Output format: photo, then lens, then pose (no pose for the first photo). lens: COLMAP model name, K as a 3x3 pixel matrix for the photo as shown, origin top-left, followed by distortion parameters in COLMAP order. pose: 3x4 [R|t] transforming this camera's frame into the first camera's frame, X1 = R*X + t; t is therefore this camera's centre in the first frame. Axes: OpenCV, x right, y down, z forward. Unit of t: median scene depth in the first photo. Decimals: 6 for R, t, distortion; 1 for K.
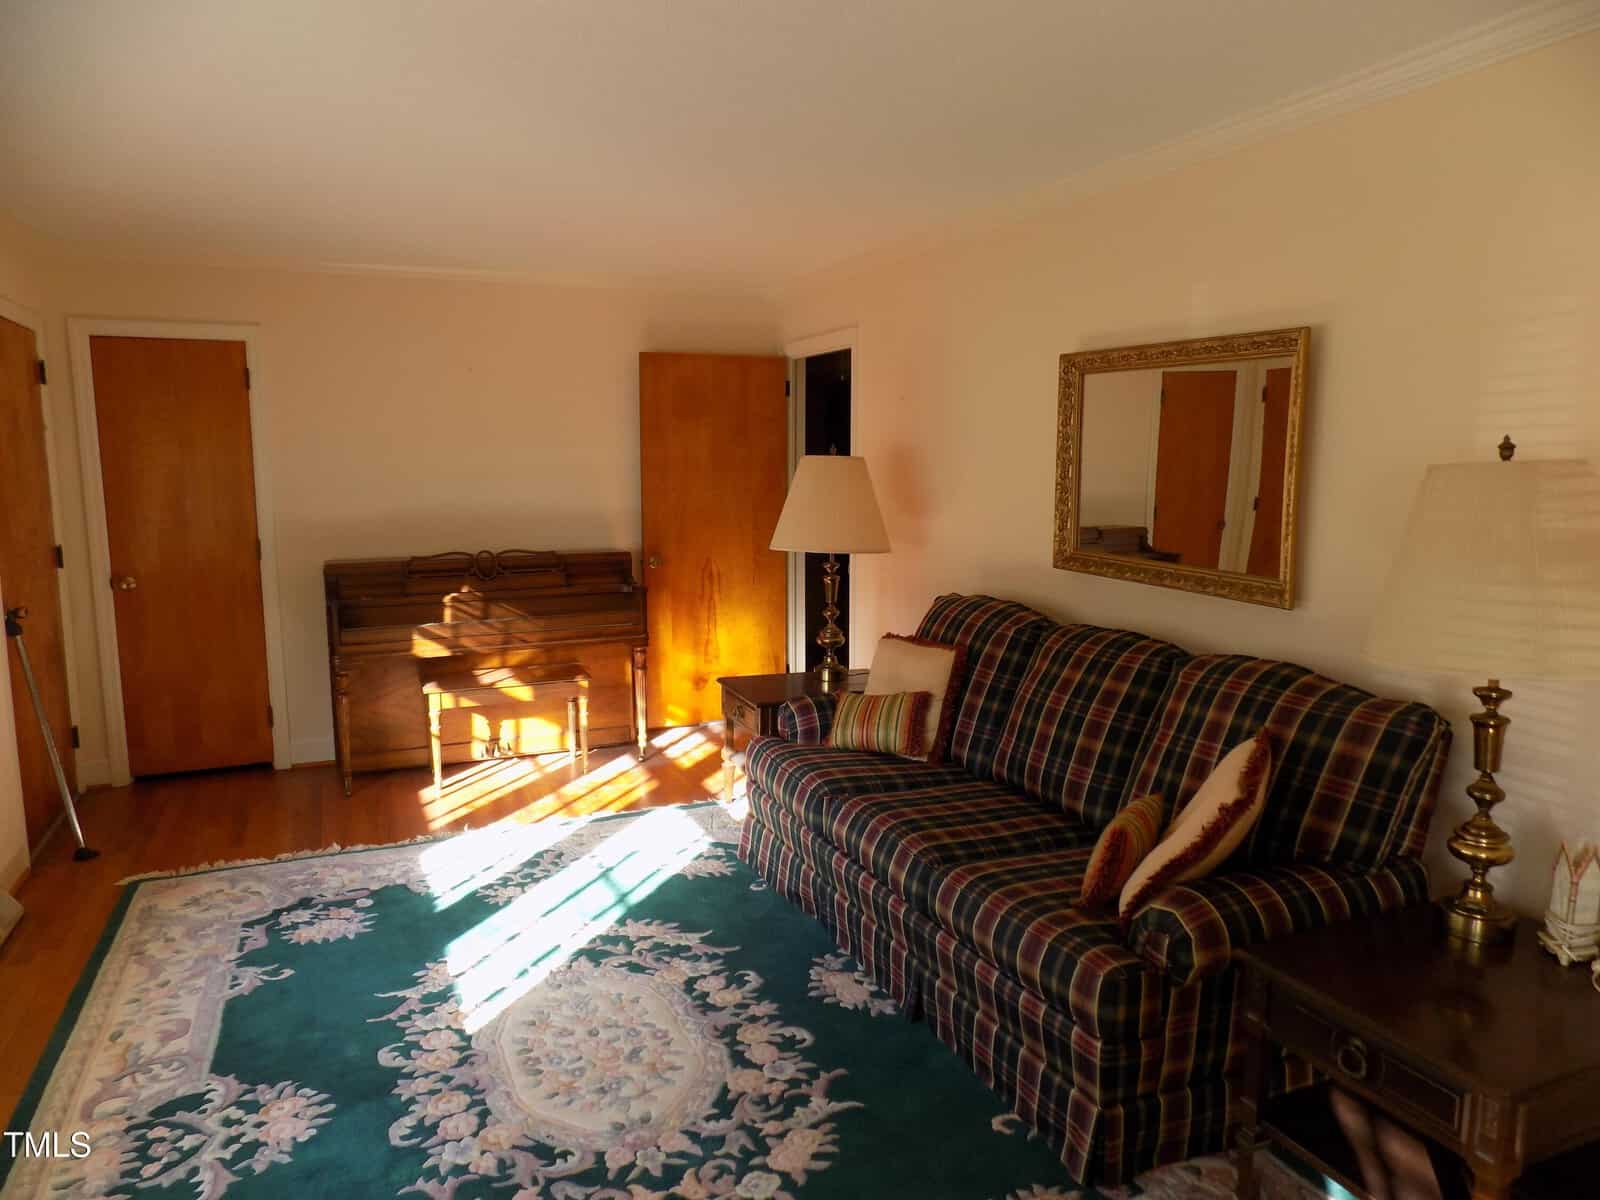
lens RADIAL K [[1070.4, 0, 800.0], [0, 1070.4, 600.0], [0, 0, 1]] dist [-0.087246, 0.063488]
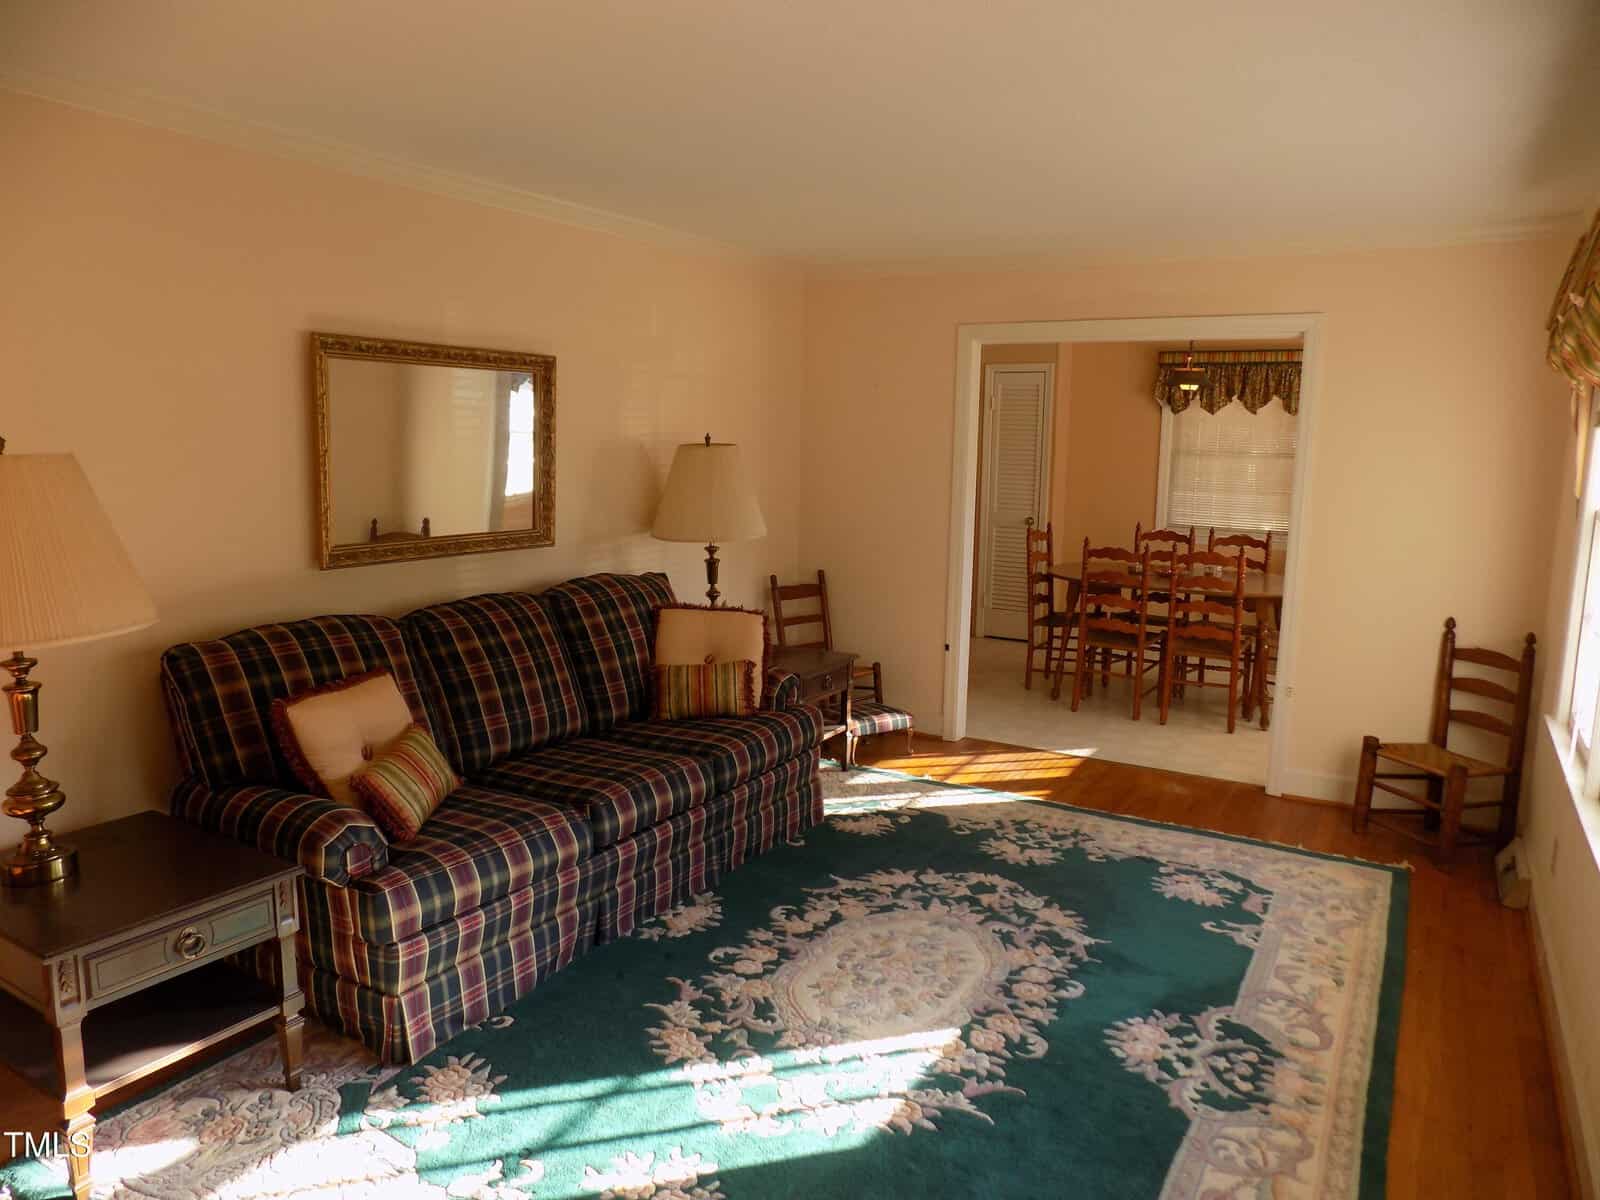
lens RADIAL K [[1081.1, 0, 808.8], [0, 1081.1, 593.8], [0, 0, 1]] dist [-0.081434, 0.083787]
pose [[-0.573900, -0.139184, 0.807011, -1.126386], [0.085609, 0.969855, 0.228149, -0.278878], [-0.814438, 0.200023, -0.544684, 1.785565]]
